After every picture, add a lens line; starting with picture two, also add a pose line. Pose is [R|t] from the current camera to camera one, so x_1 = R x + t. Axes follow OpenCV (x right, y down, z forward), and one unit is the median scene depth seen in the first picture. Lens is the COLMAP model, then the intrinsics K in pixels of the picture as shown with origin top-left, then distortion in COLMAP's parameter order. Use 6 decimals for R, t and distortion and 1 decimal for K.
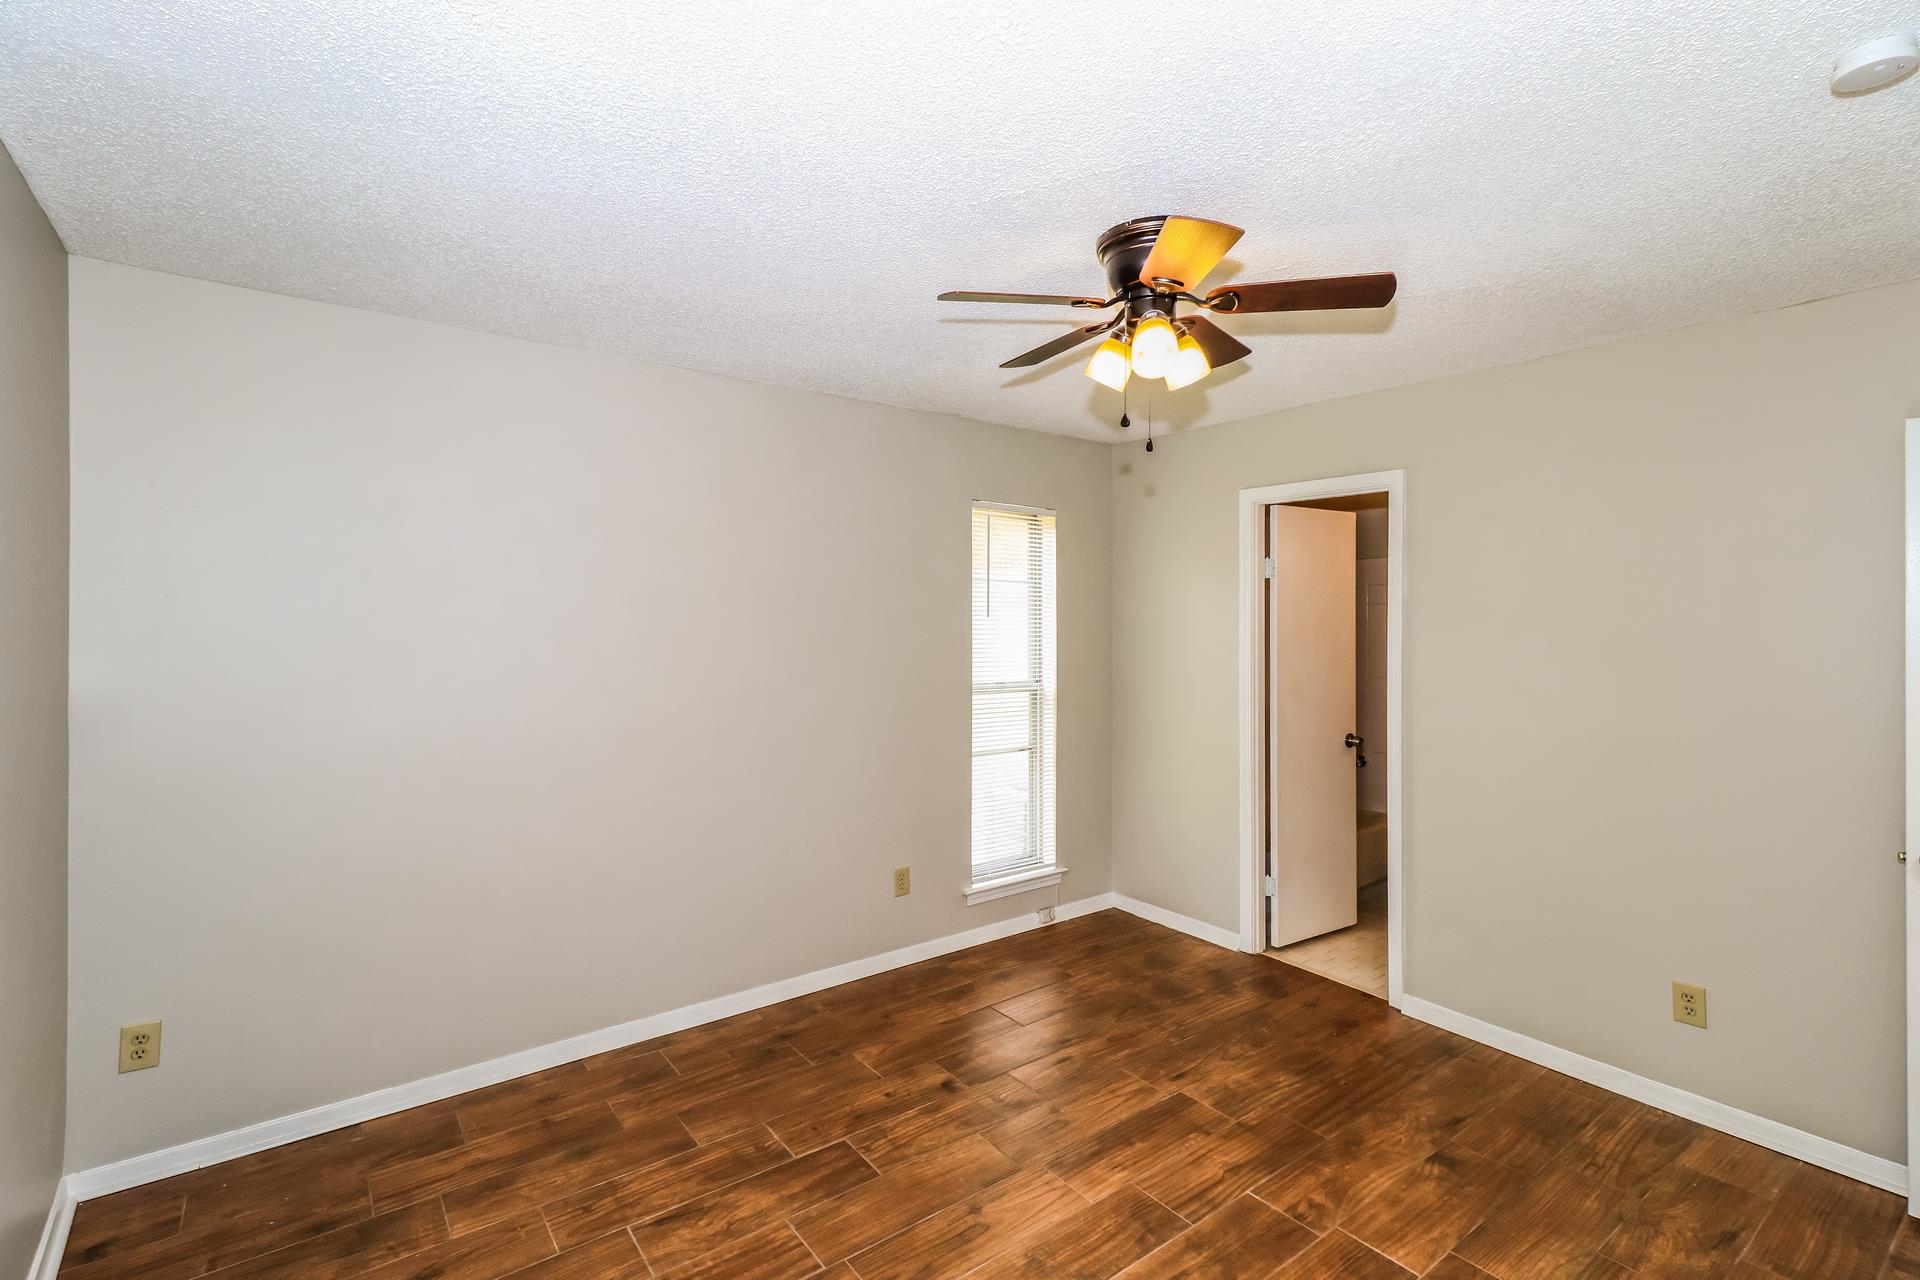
lens RADIAL K [[894.0, 0, 958.5], [0, 894.0, 619.6], [0, 0, 1]] dist [0.003639, -0.003771]
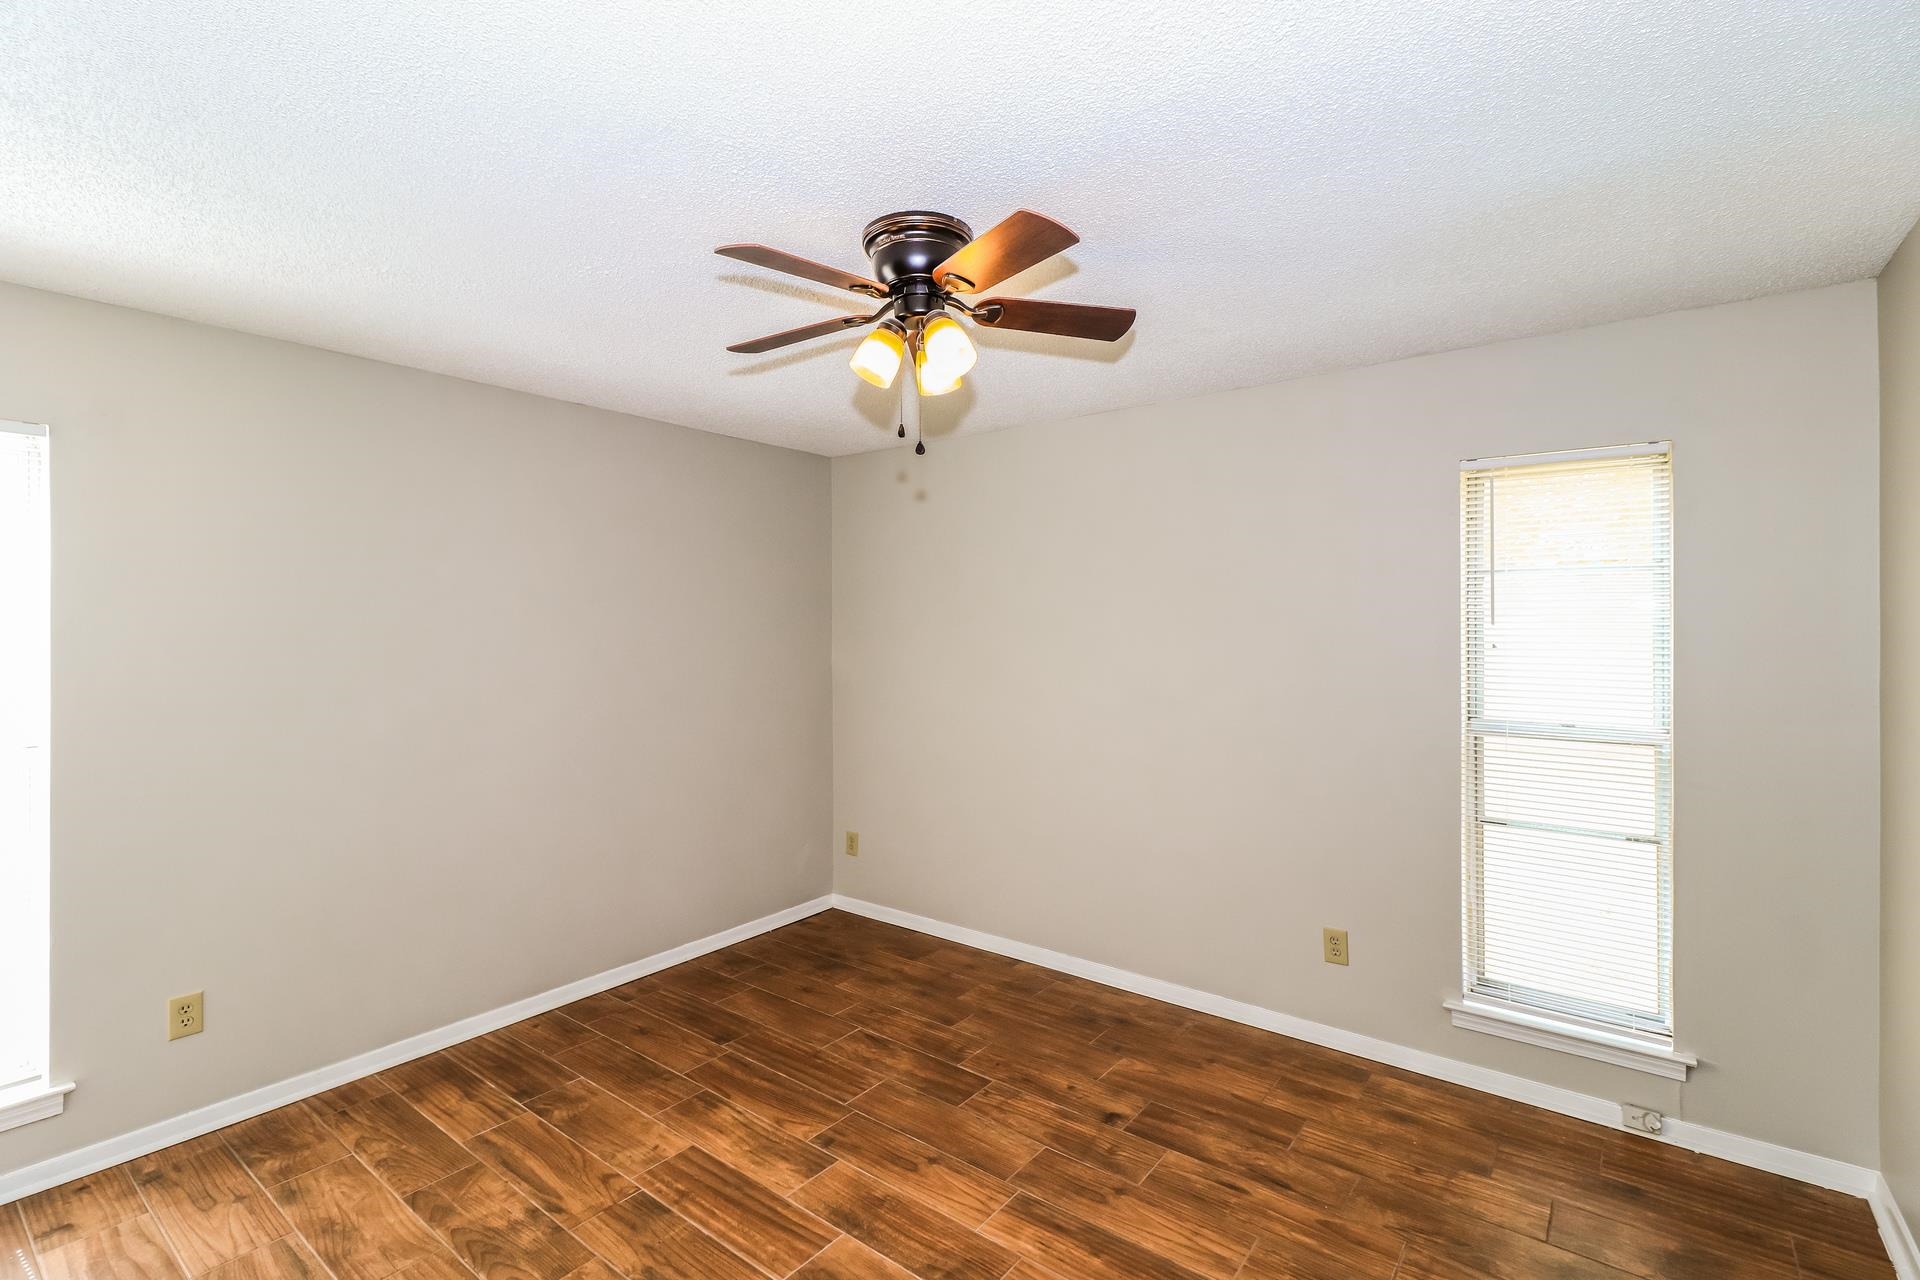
lens RADIAL K [[894.0, 0, 915.9], [0, 894.0, 637.1], [0, 0, 1]] dist [0.003639, -0.003771]
pose [[0.223485, 0.012967, -0.974621, 0.944028], [-0.004880, 0.999914, 0.012185, 0.000092], [0.974695, 0.002033, 0.223529, 0.637335]]
